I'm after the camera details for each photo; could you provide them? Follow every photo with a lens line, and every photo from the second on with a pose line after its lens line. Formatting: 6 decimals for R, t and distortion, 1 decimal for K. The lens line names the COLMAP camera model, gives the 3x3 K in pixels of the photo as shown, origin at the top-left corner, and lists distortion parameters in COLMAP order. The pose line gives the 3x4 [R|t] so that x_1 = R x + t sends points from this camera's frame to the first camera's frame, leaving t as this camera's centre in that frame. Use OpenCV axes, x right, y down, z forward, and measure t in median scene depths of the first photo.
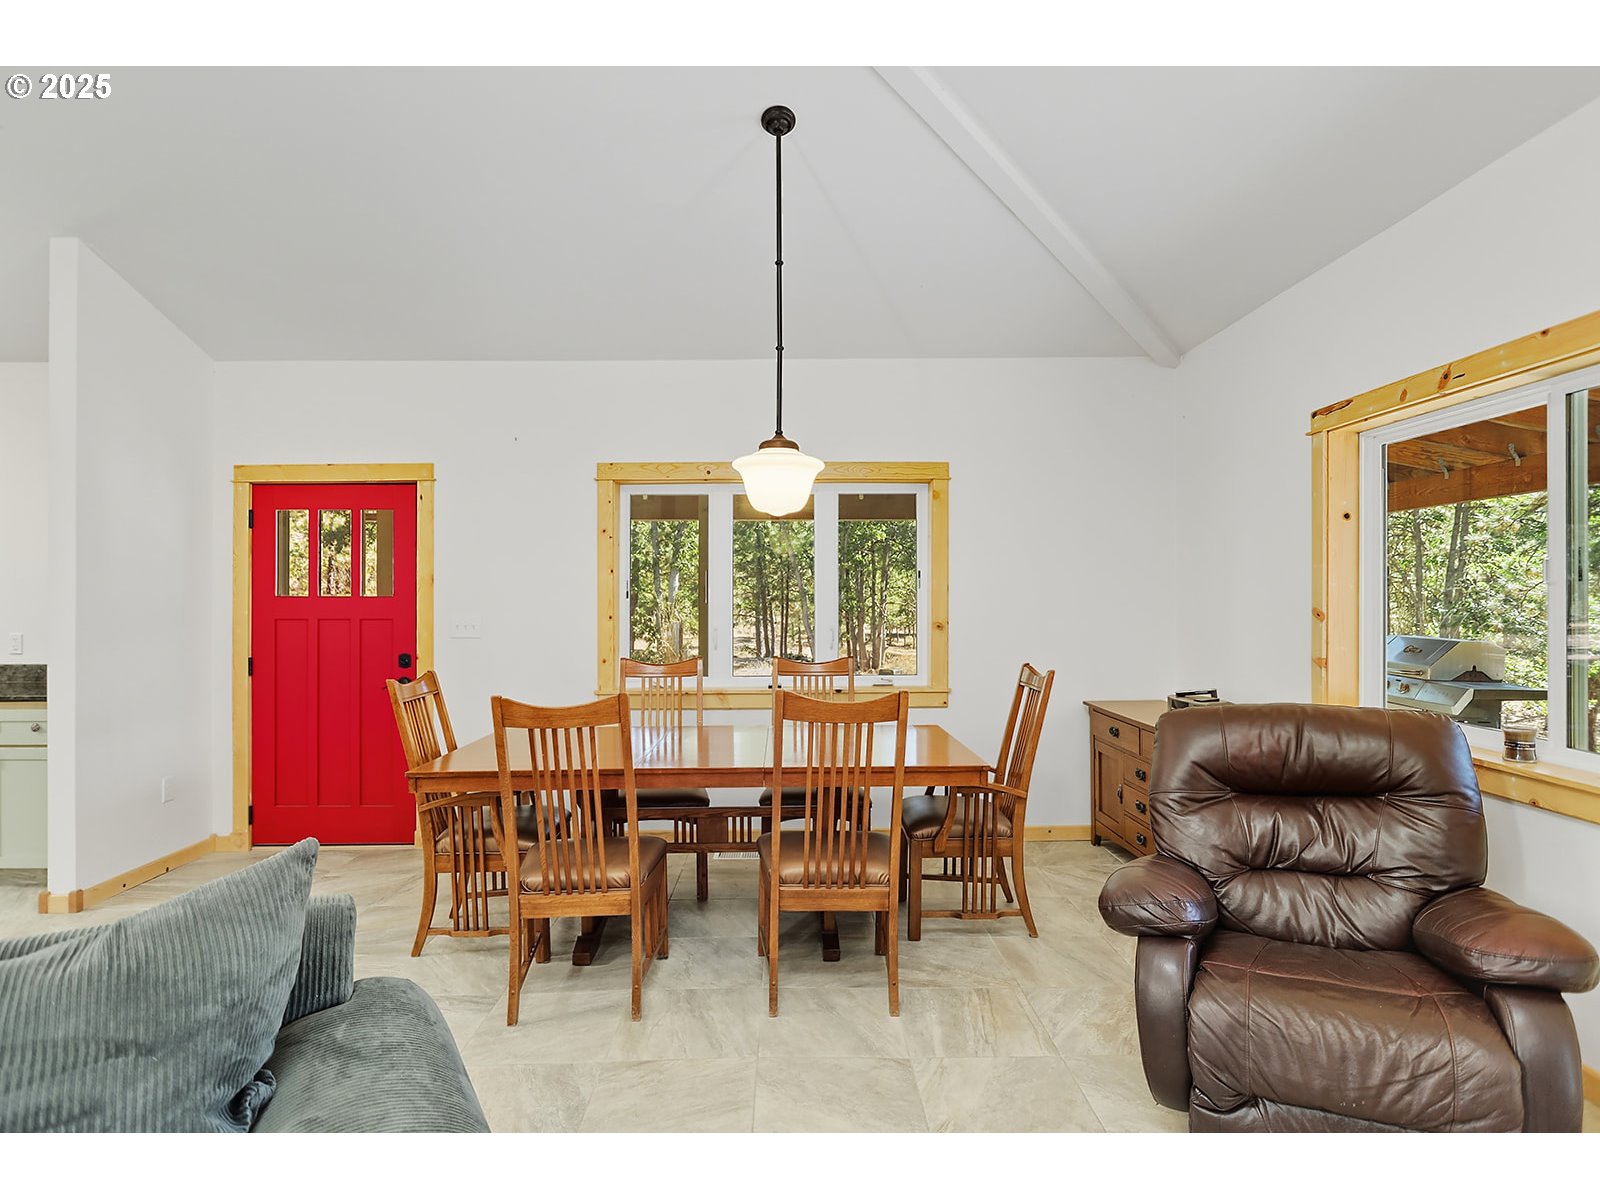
lens RADIAL K [[815.5, 0, 800.6], [0, 815.5, 596.3], [0, 0, 1]] dist [-0.009959, 0.000865]
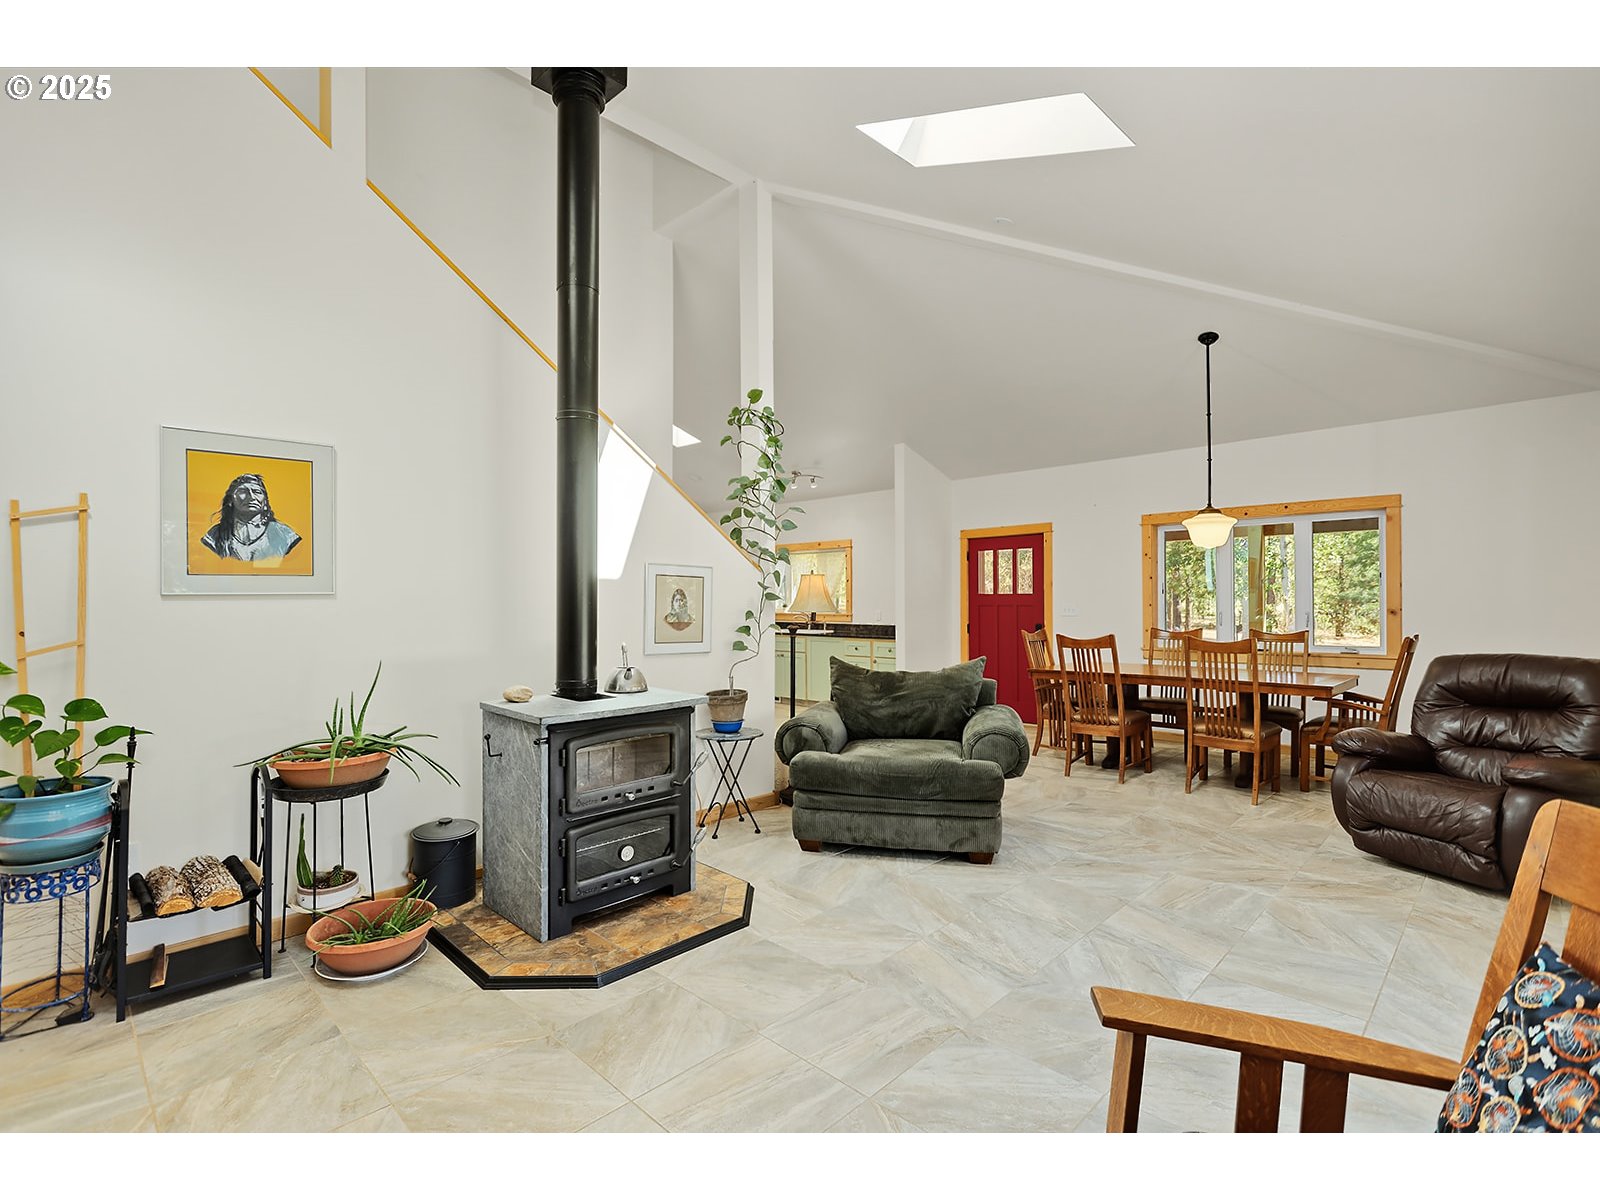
lens RADIAL K [[767.7, 0, 800.0], [0, 767.7, 600.0], [0, 0, 1]] dist [0.000320, 0.000876]
pose [[0.696420, -0.001947, -0.717632, 0.588513], [0.004424, 0.999989, 0.001580, 0.012496], [0.717621, -0.004275, 0.696421, -0.918514]]
